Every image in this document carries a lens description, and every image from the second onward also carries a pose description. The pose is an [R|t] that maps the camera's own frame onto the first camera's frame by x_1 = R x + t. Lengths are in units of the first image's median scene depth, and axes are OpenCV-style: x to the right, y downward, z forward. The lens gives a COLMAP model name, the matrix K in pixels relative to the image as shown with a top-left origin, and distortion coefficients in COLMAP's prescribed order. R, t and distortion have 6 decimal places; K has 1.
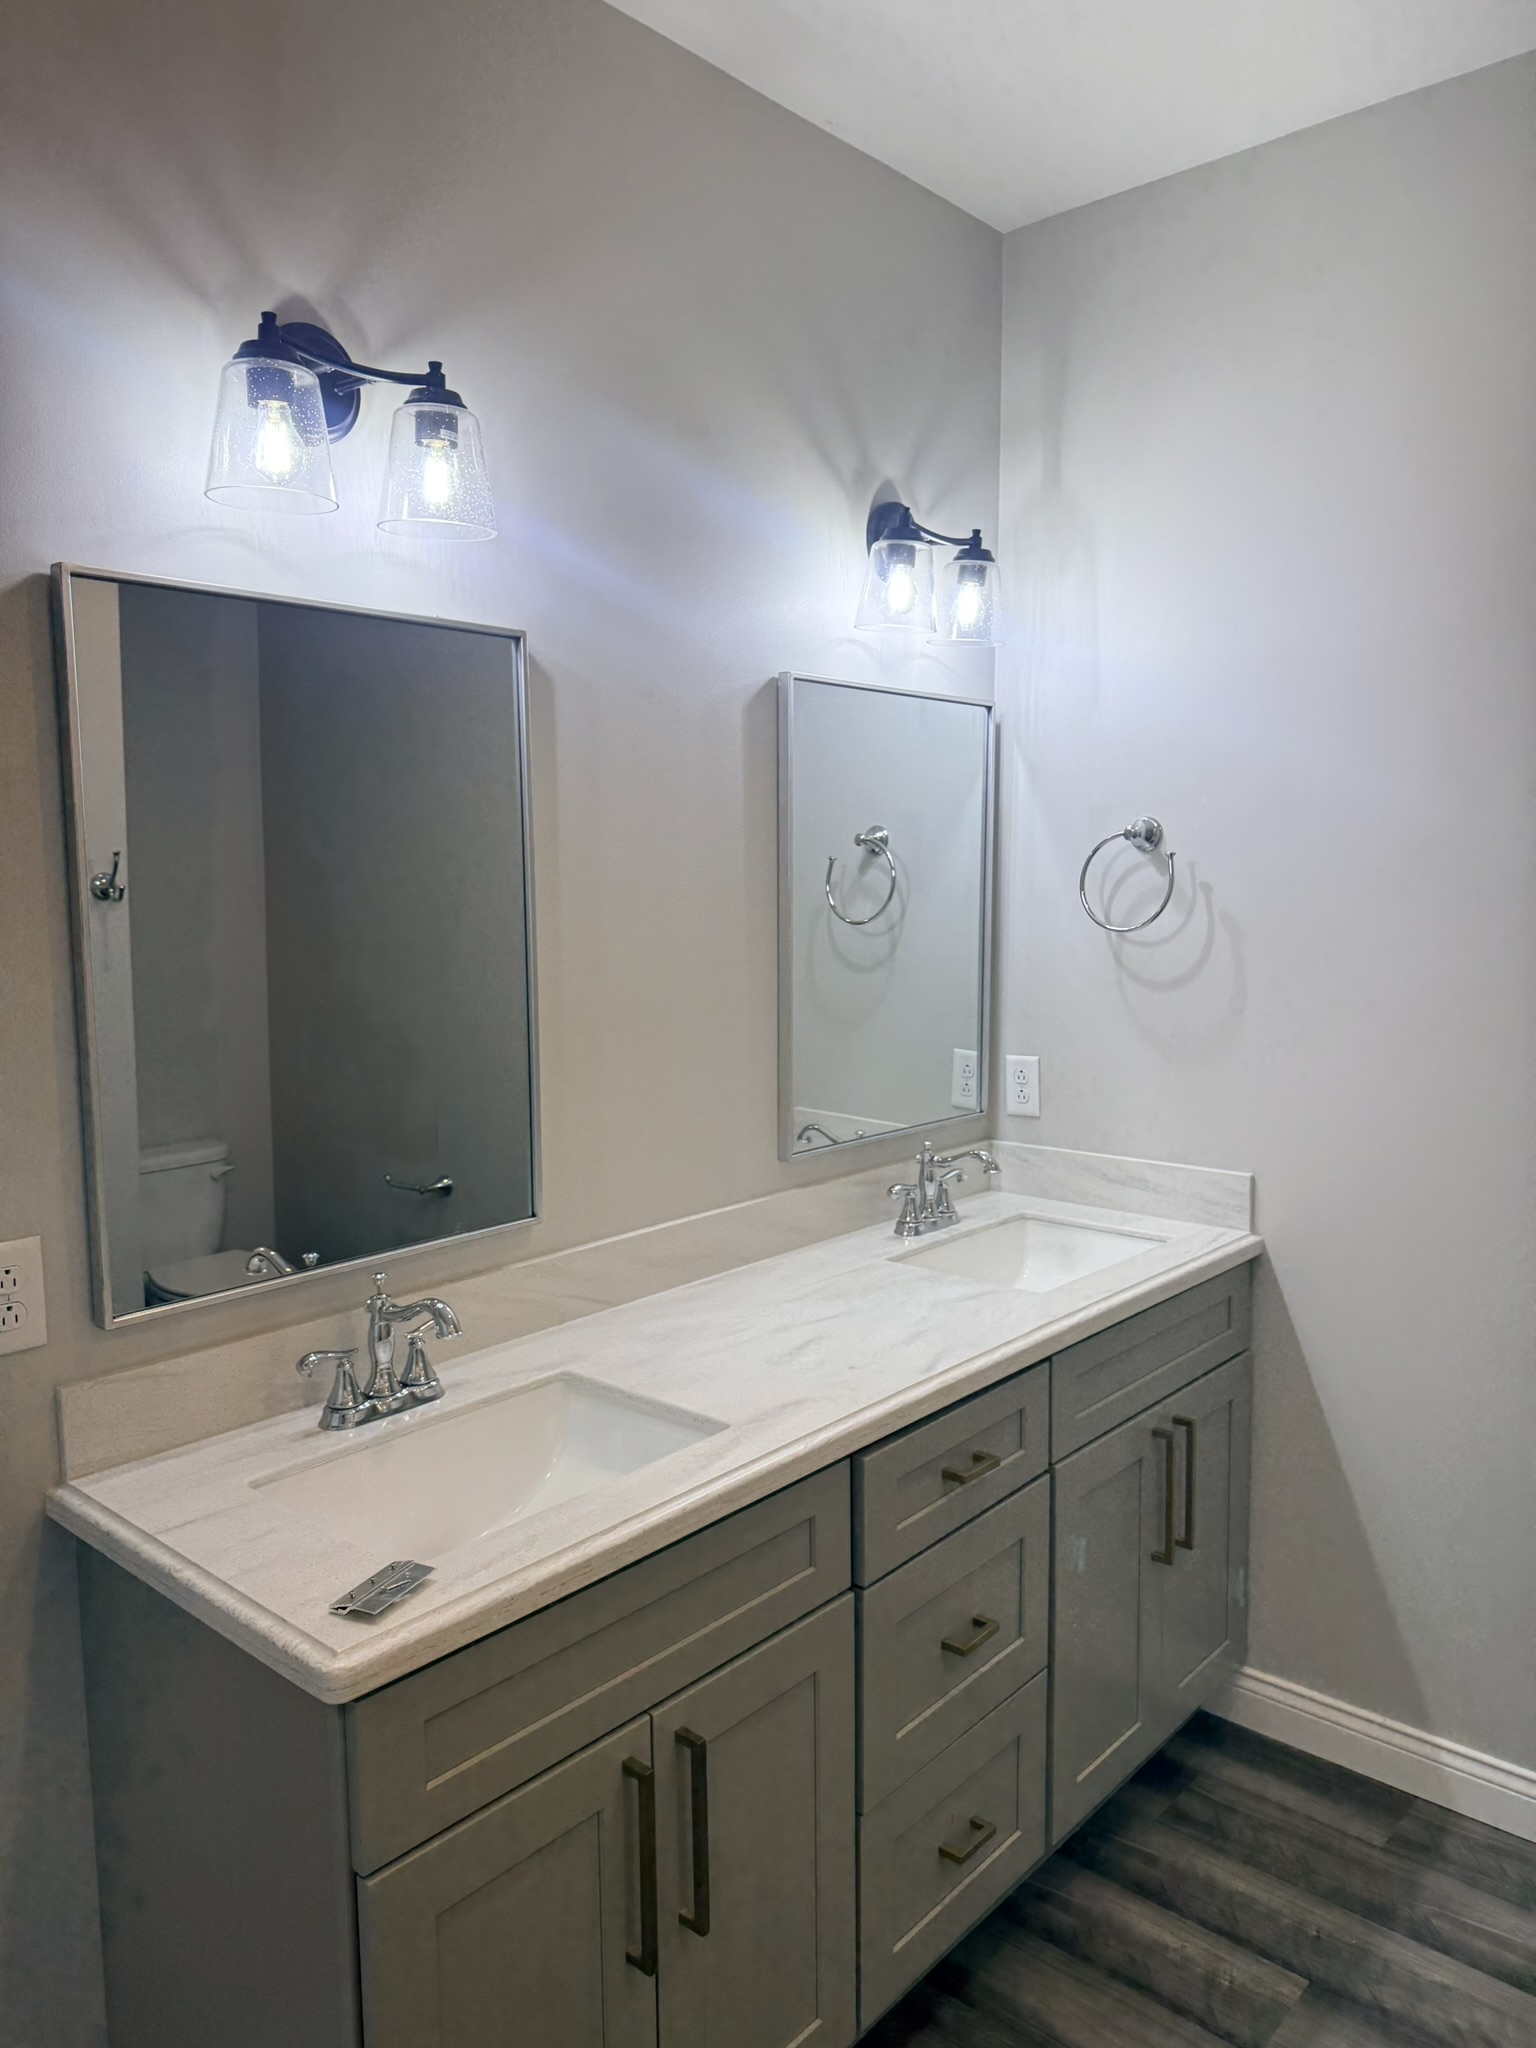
lens RADIAL K [[1447.7, 0, 768.0], [0, 1447.7, 1024.0], [0, 0, 1]] dist [-0.002685, -0.003992]
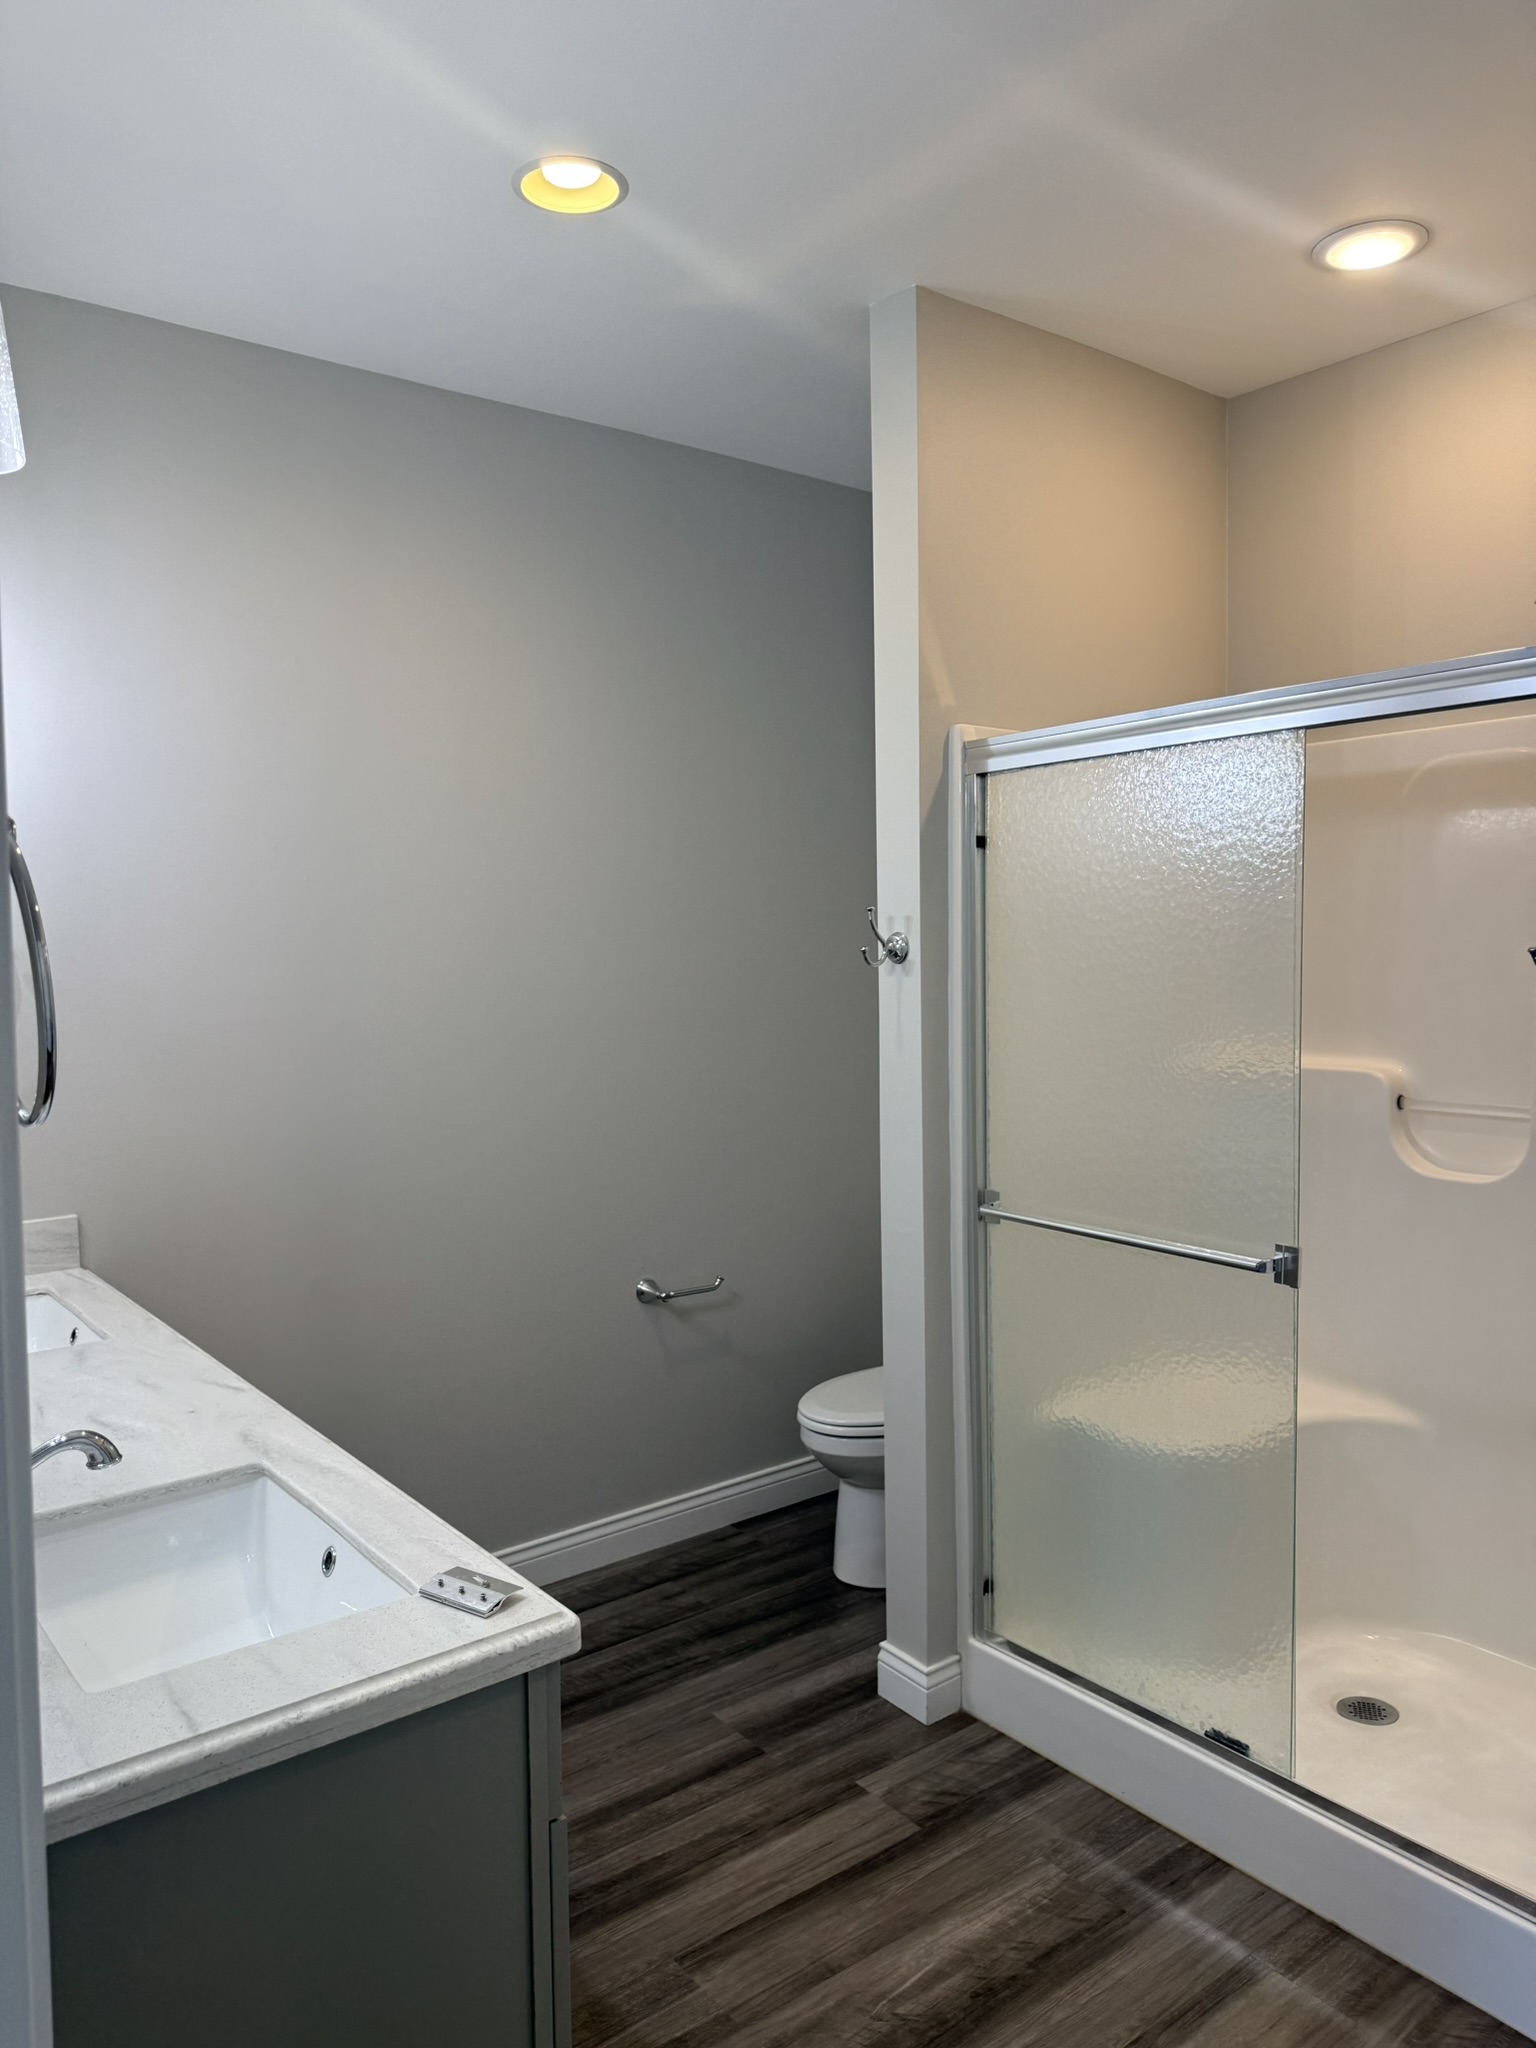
lens RADIAL K [[1447.7, 0, 768.0], [0, 1447.7, 1024.0], [0, 0, 1]] dist [-0.002685, -0.003992]
pose [[0.186836, -0.054899, 0.980856, -0.931674], [0.108839, 0.993448, 0.034871, -0.031972], [-0.976343, 0.100241, 0.191587, 0.396197]]
